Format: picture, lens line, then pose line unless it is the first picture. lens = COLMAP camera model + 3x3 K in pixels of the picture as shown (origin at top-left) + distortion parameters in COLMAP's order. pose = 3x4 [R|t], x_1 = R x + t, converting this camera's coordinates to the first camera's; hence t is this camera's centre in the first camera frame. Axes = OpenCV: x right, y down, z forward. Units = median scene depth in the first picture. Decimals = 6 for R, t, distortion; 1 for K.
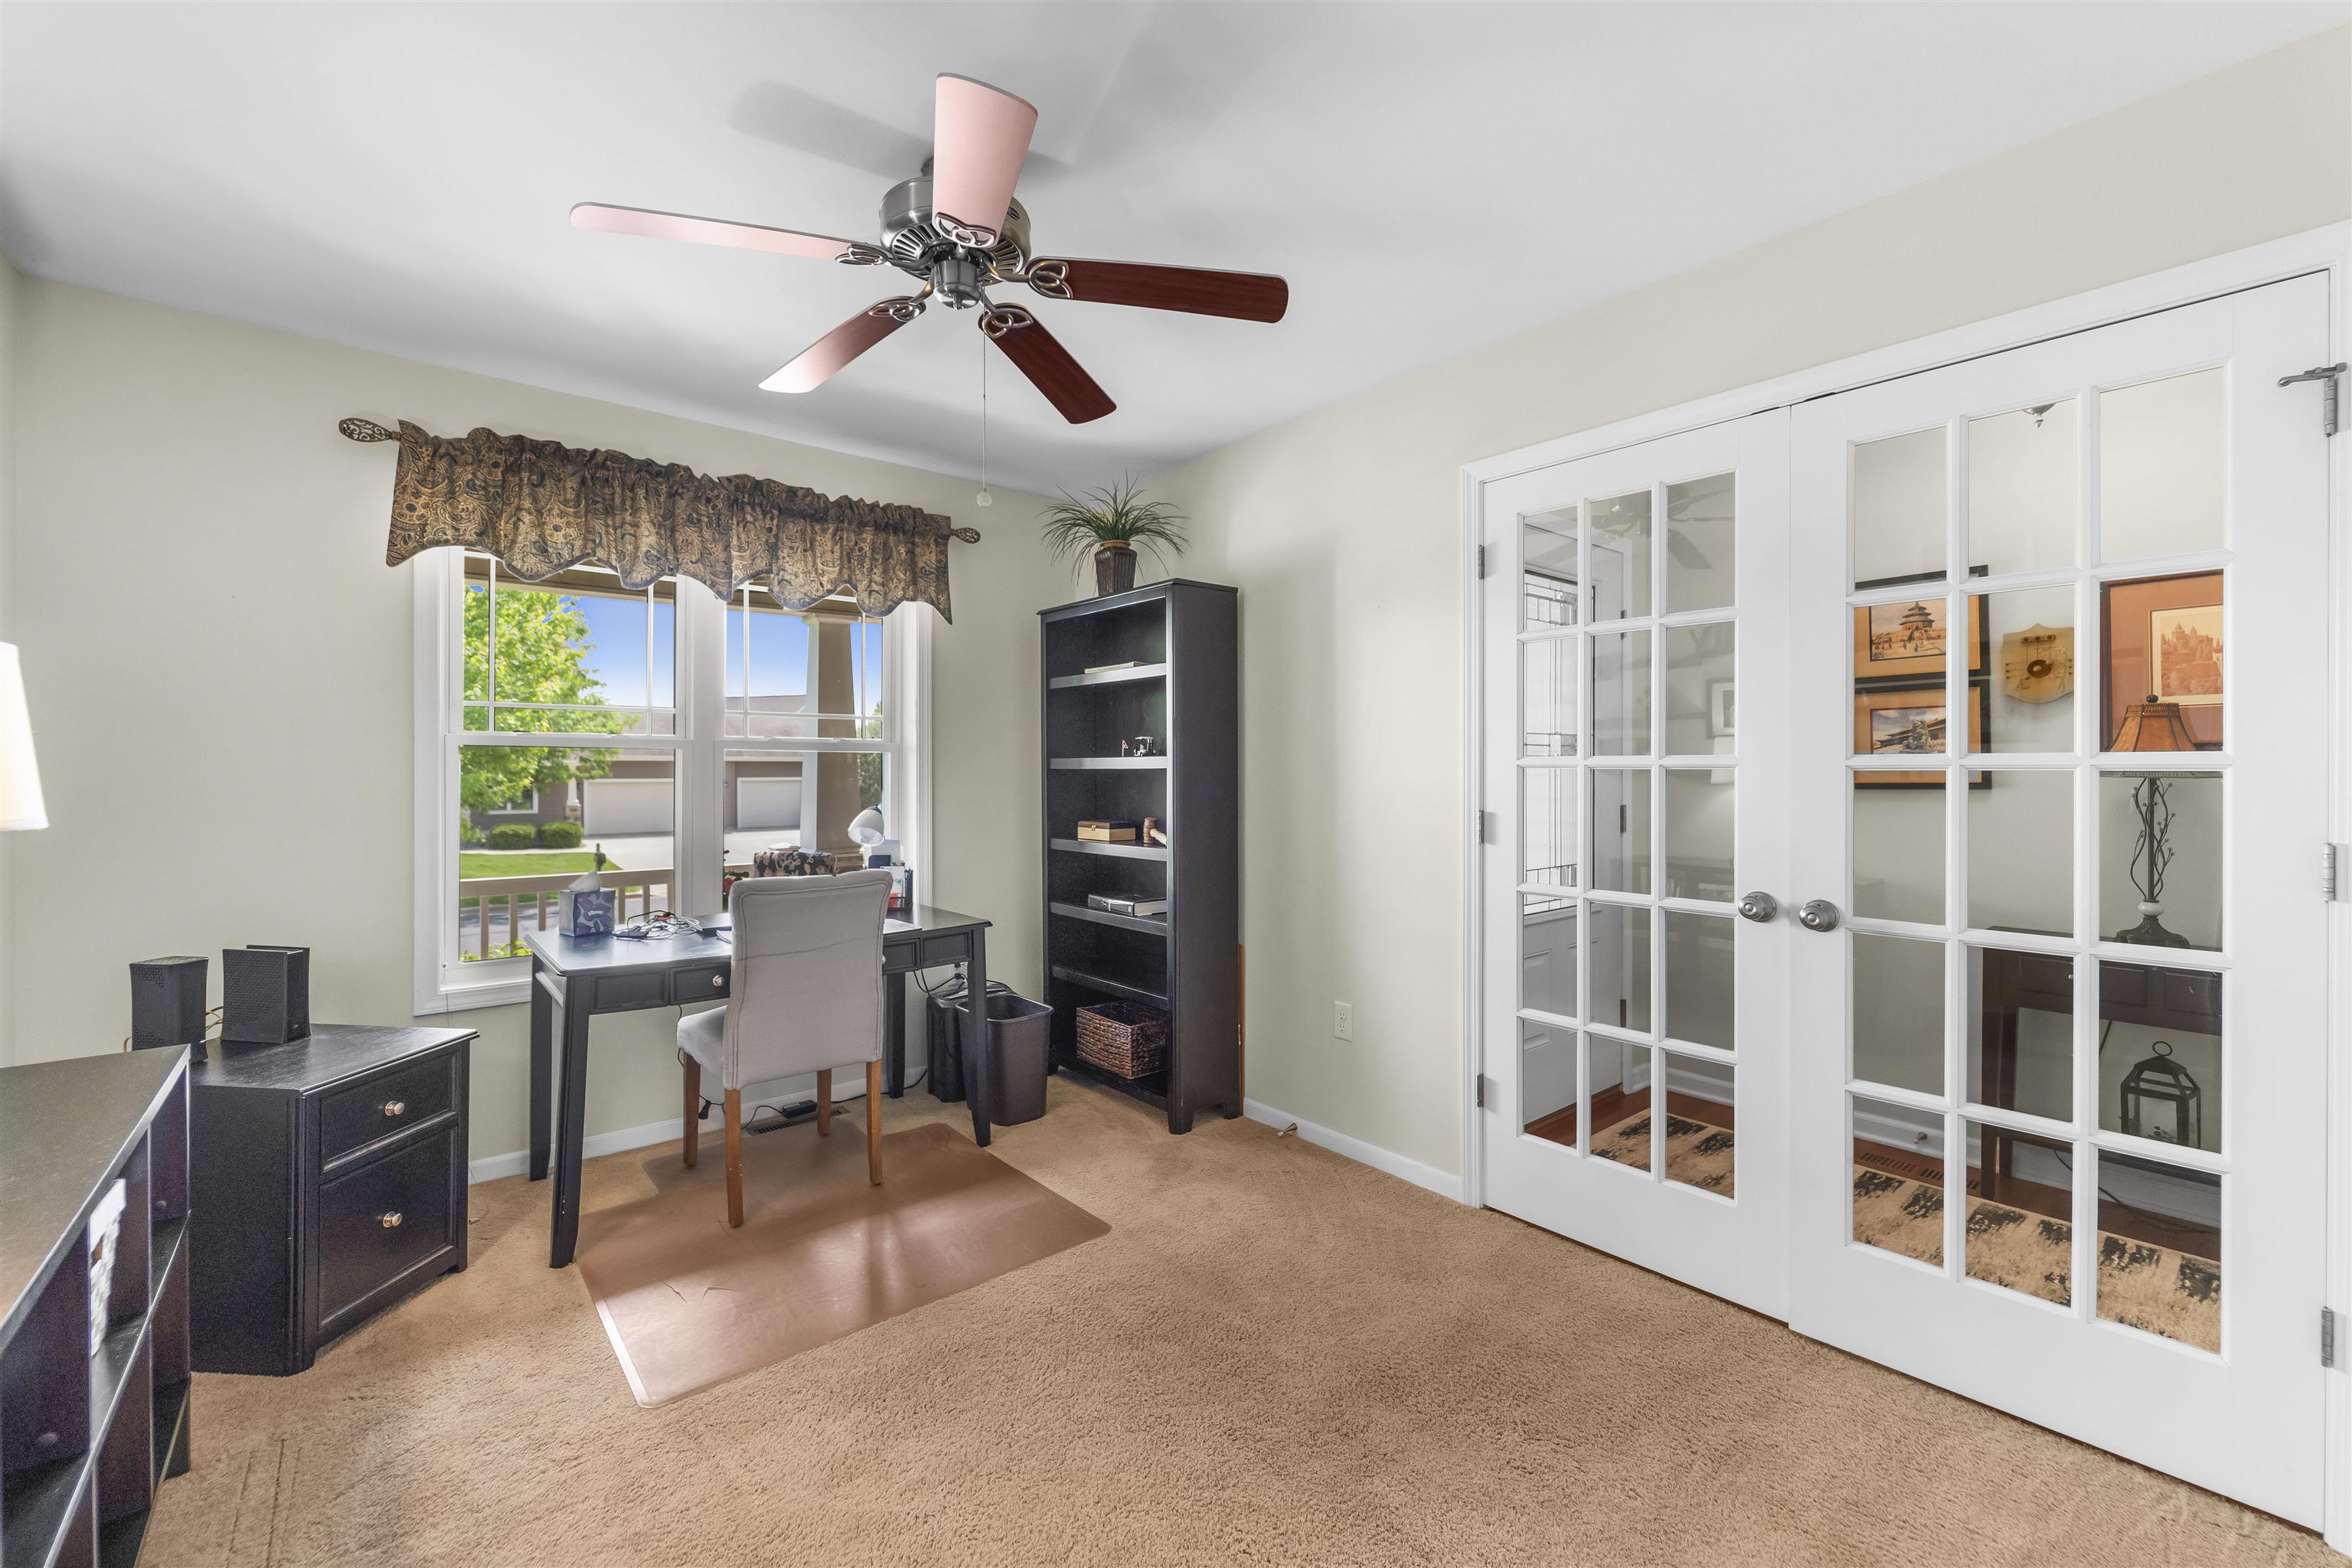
lens RADIAL K [[968.2, 0, 1173.9], [0, 968.2, 790.0], [0, 0, 1]] dist [0.003753, -0.000383]
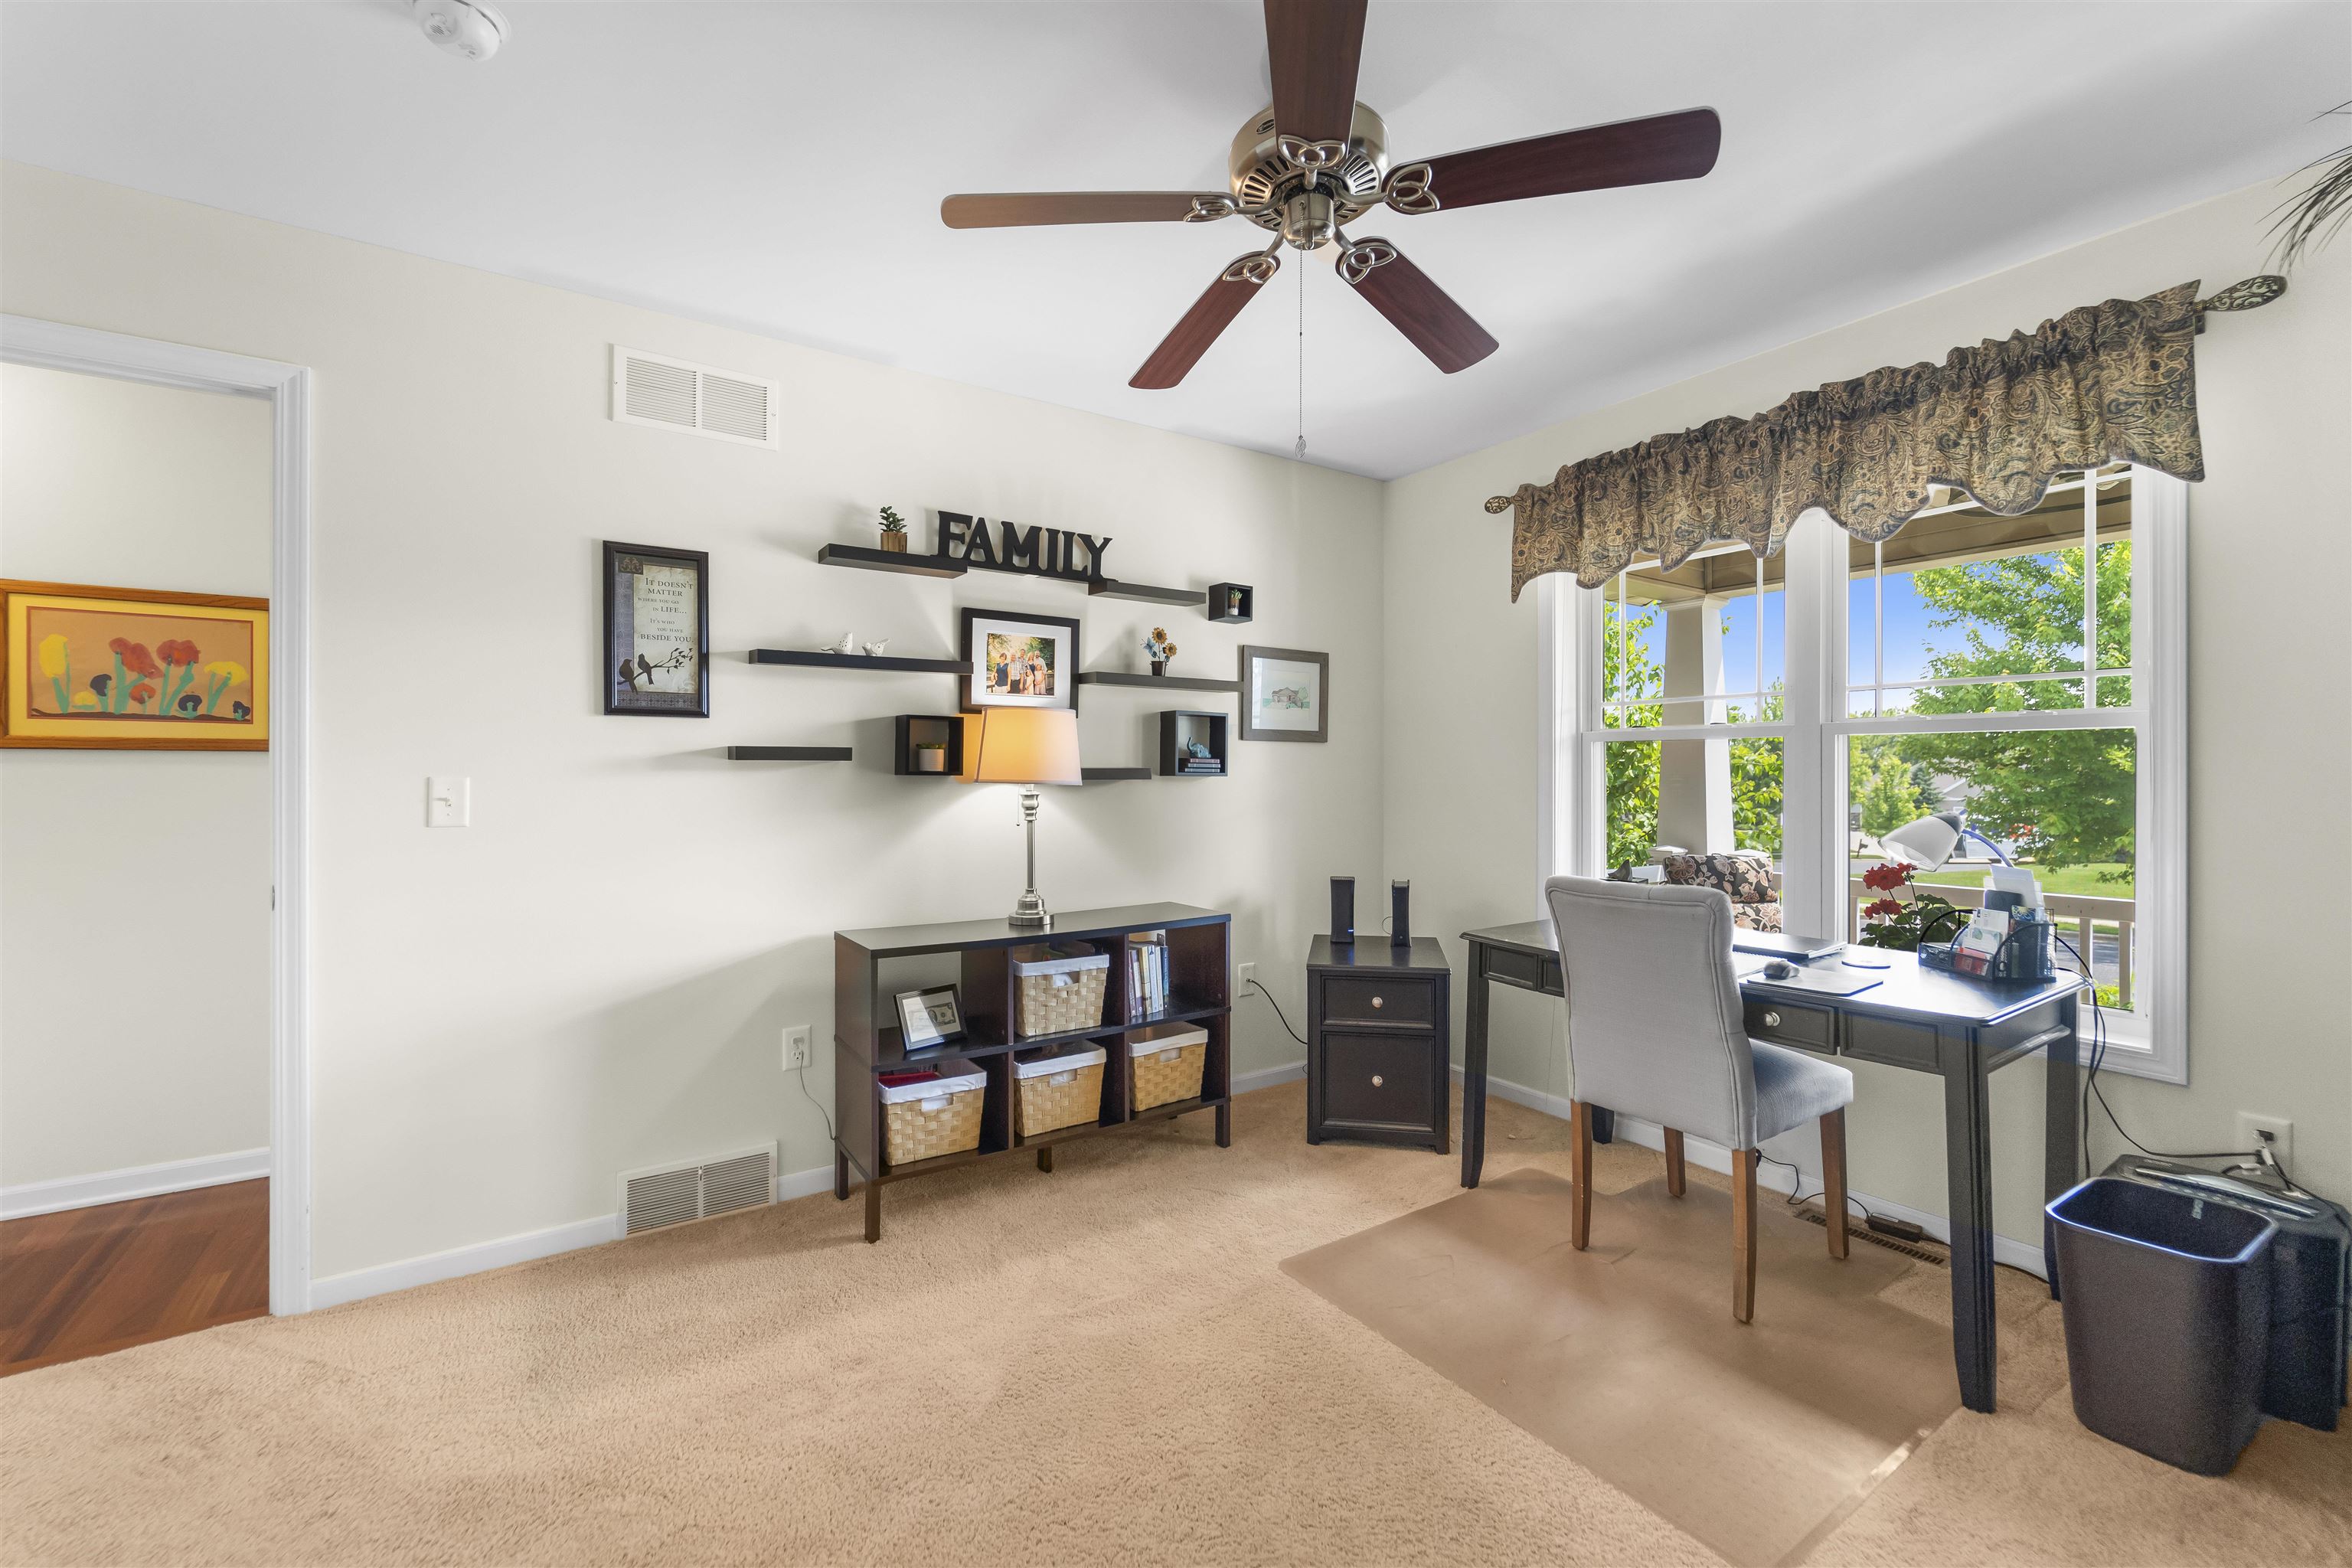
lens RADIAL K [[966.1, 0, 1181.0], [0, 966.1, 767.9], [0, 0, 1]] dist [0.001848, -0.000780]
pose [[-0.109562, -0.007390, -0.993952, 0.465980], [-0.021900, 0.999748, -0.005019, 0.003291], [0.993739, 0.021218, -0.109697, 0.654529]]
